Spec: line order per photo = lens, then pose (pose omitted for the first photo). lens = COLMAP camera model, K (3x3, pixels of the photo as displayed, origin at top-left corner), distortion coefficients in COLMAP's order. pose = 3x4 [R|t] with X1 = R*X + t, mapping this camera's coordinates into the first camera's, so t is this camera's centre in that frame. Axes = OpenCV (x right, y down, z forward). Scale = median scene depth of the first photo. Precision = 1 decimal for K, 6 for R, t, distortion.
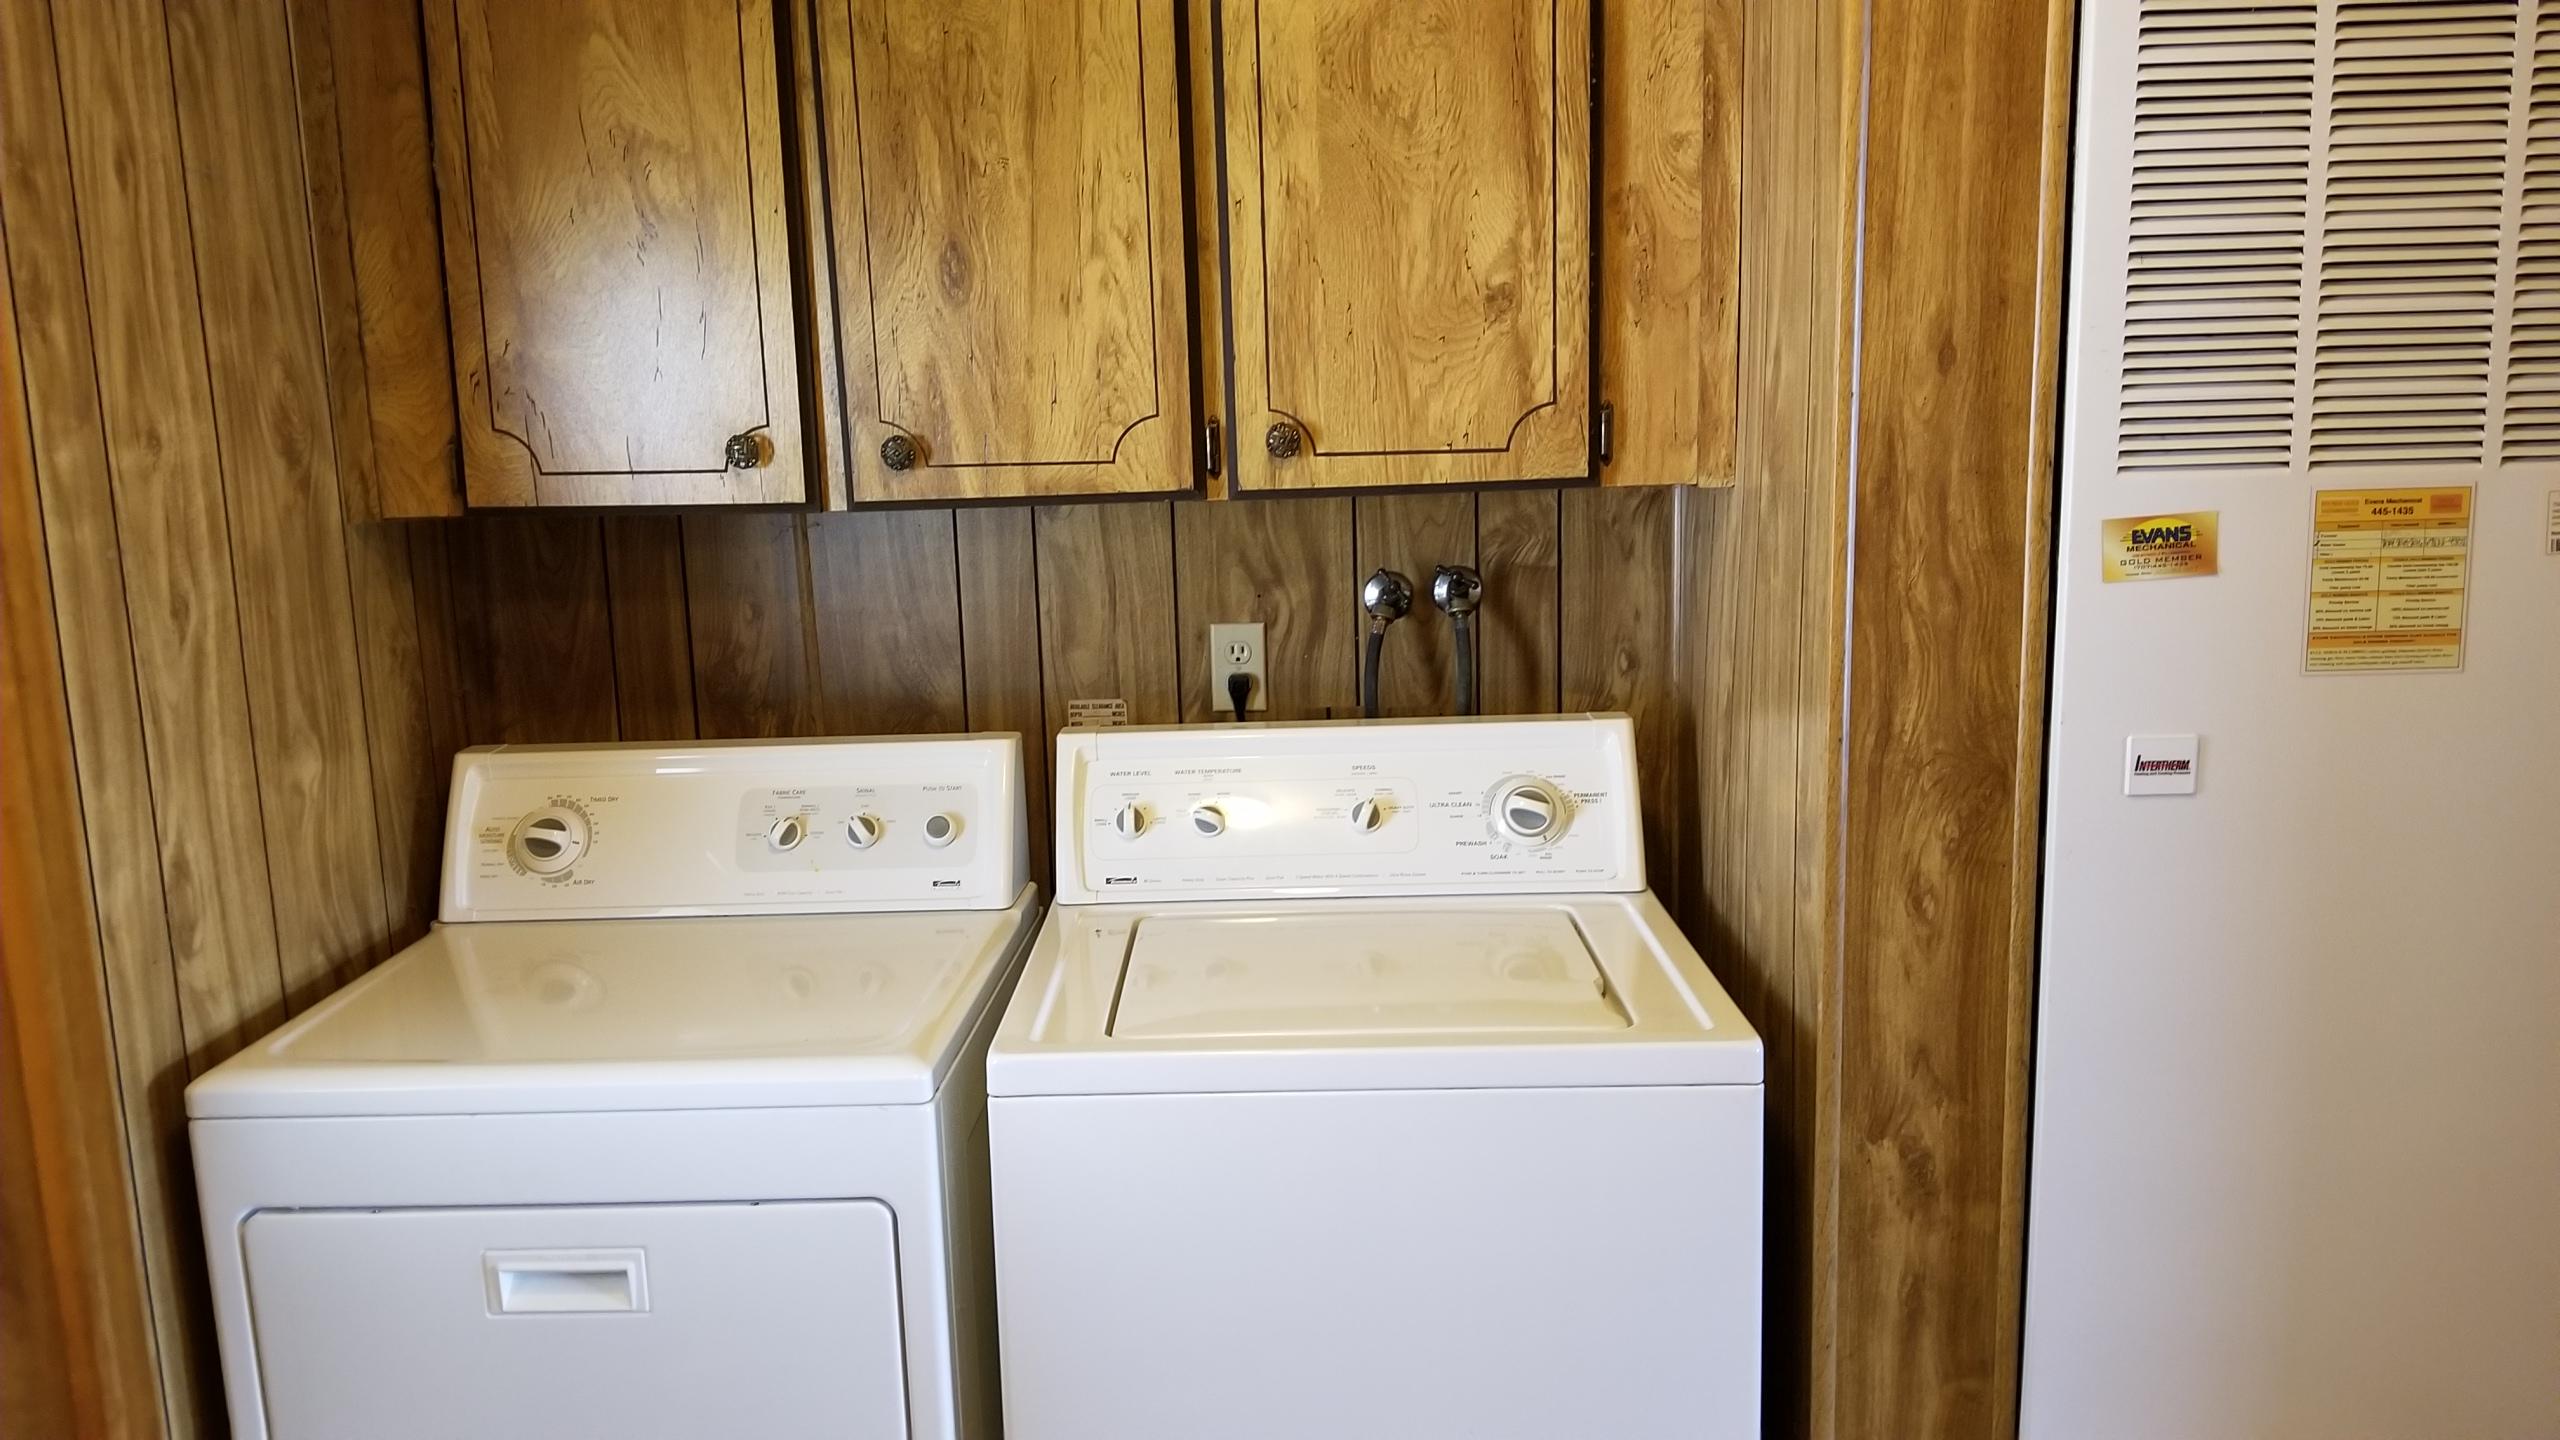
lens RADIAL K [[1990.2, 0, 1158.2], [0, 1990.2, 744.7], [0, 0, 1]] dist [0.090766, -0.169321]
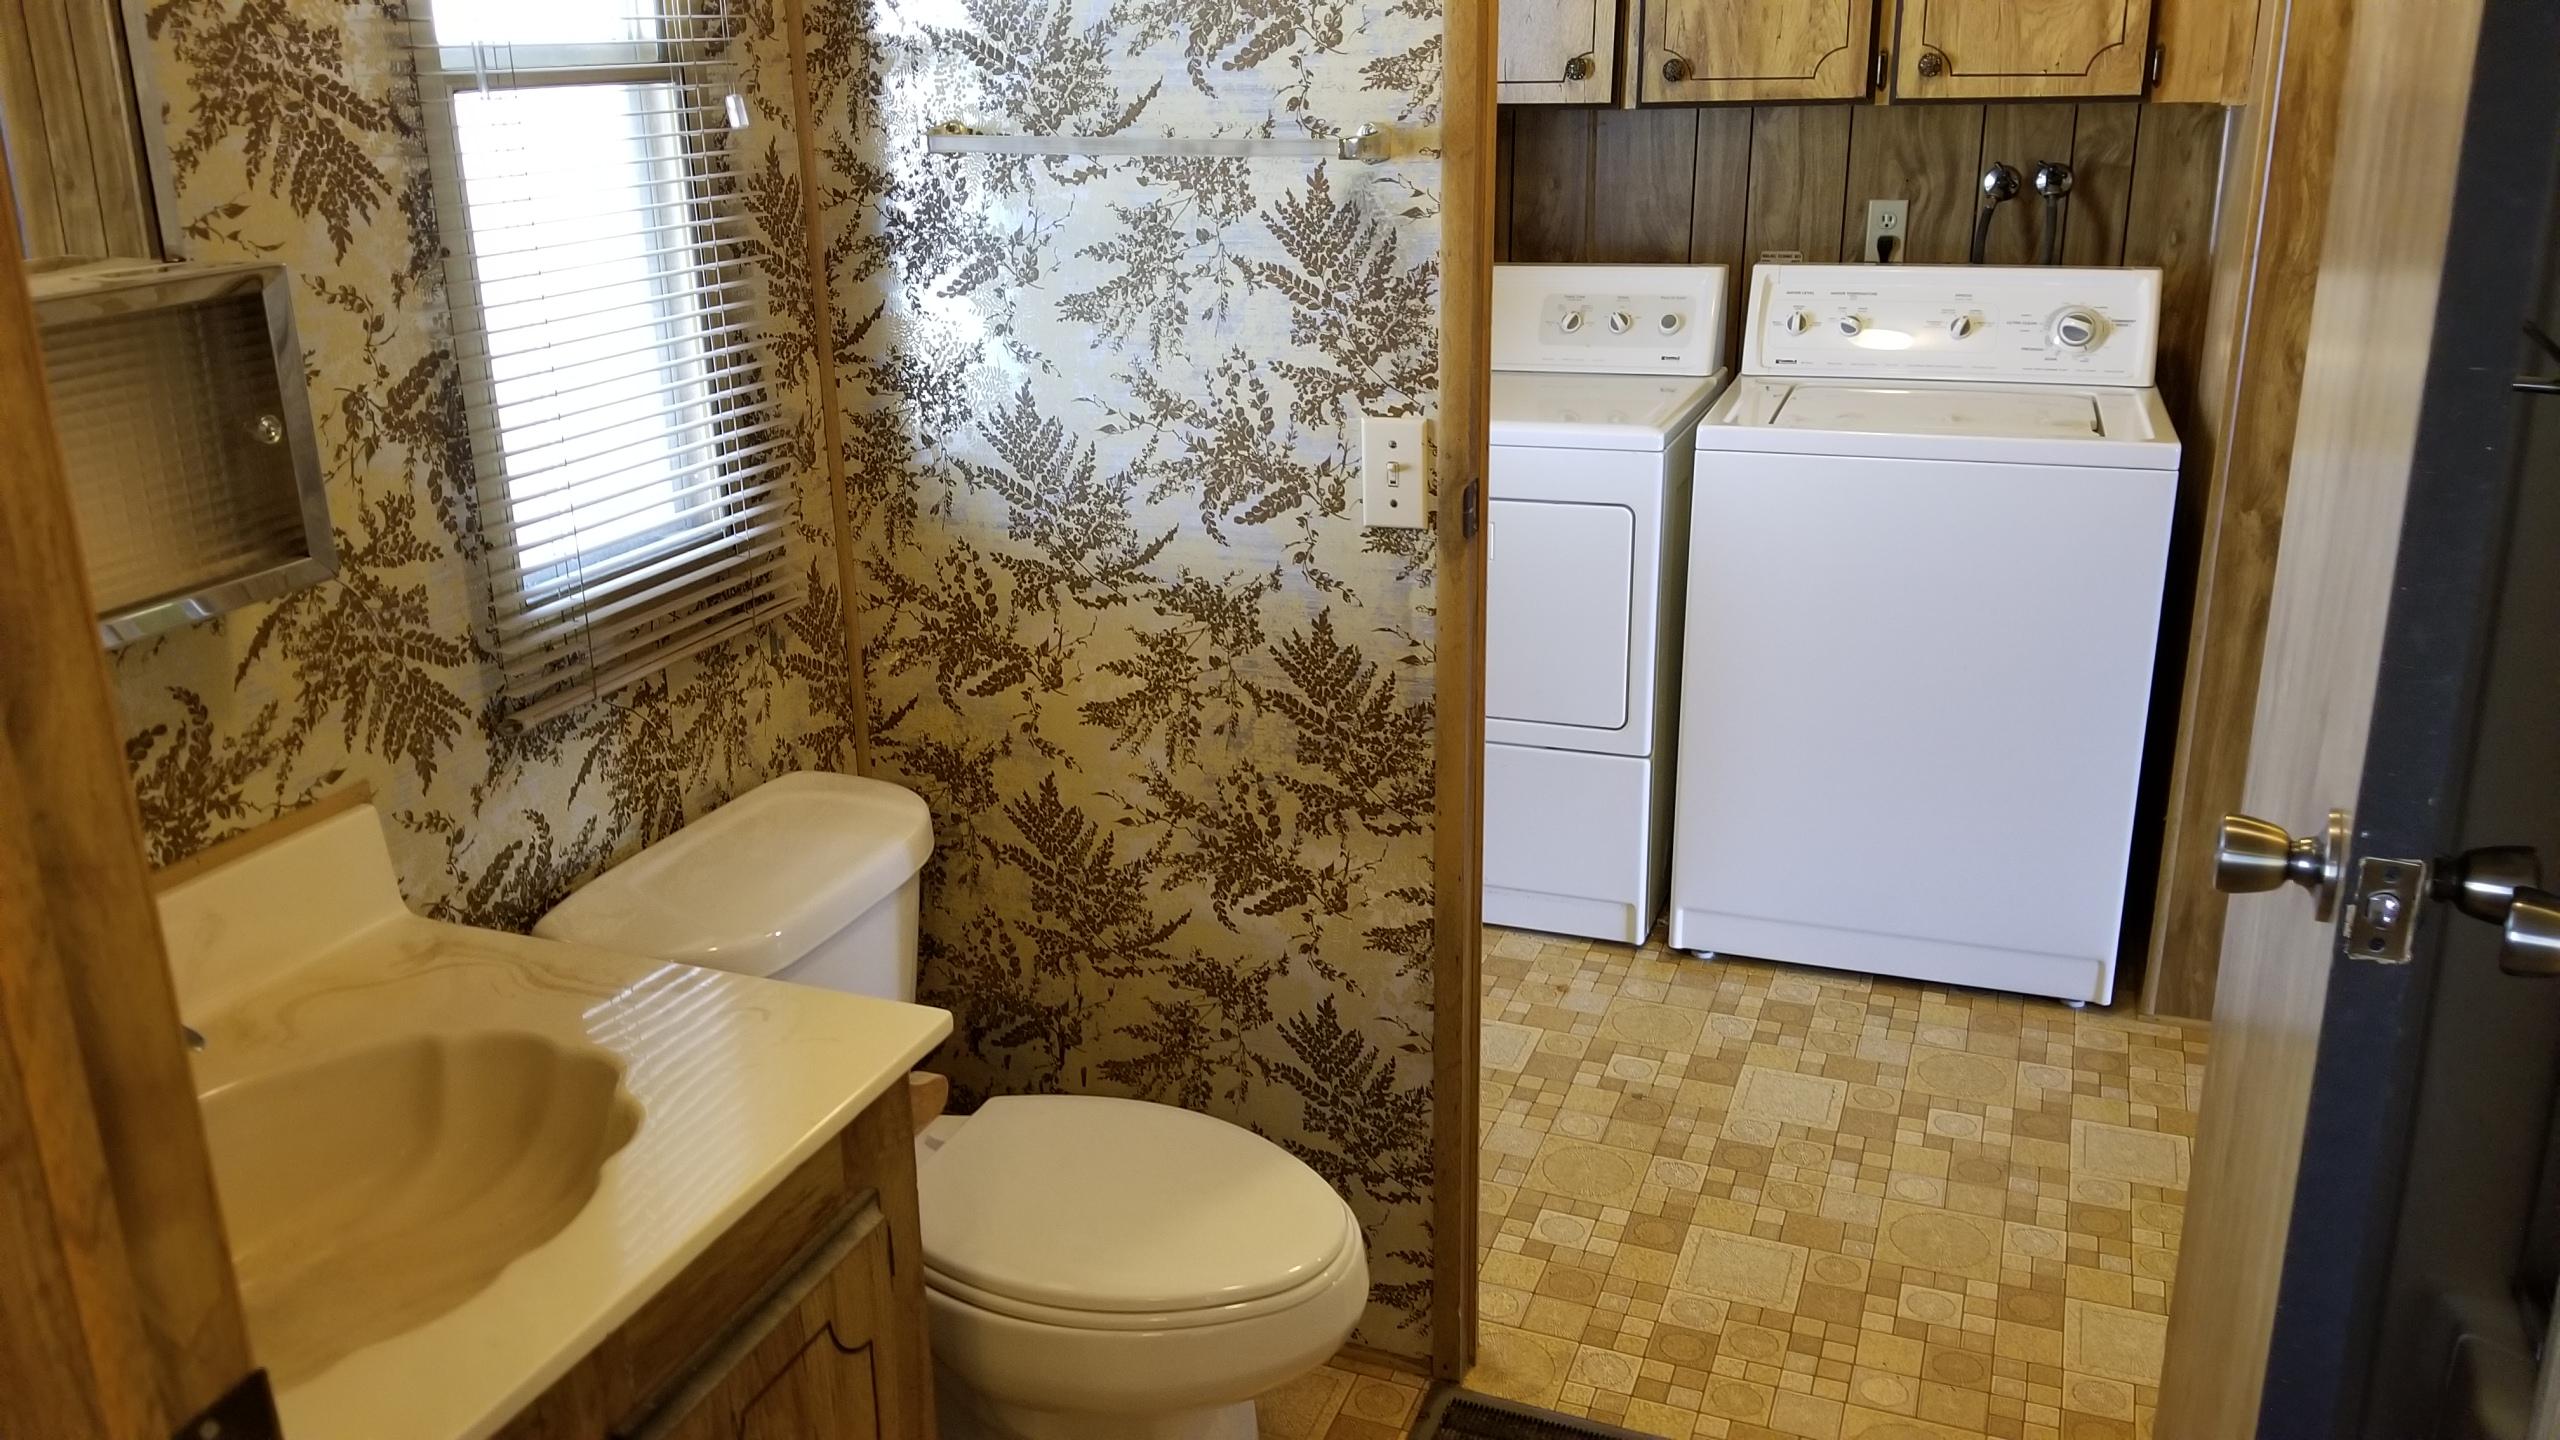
lens RADIAL K [[1990.2, 0, 1212.9], [0, 1990.2, 744.0], [0, 0, 1]] dist [0.090766, -0.169321]
pose [[0.955058, 0.110042, -0.275238, 0.017997], [-0.064646, 0.983511, 0.168898, 0.124987], [0.289285, -0.143514, 0.946424, -0.649046]]
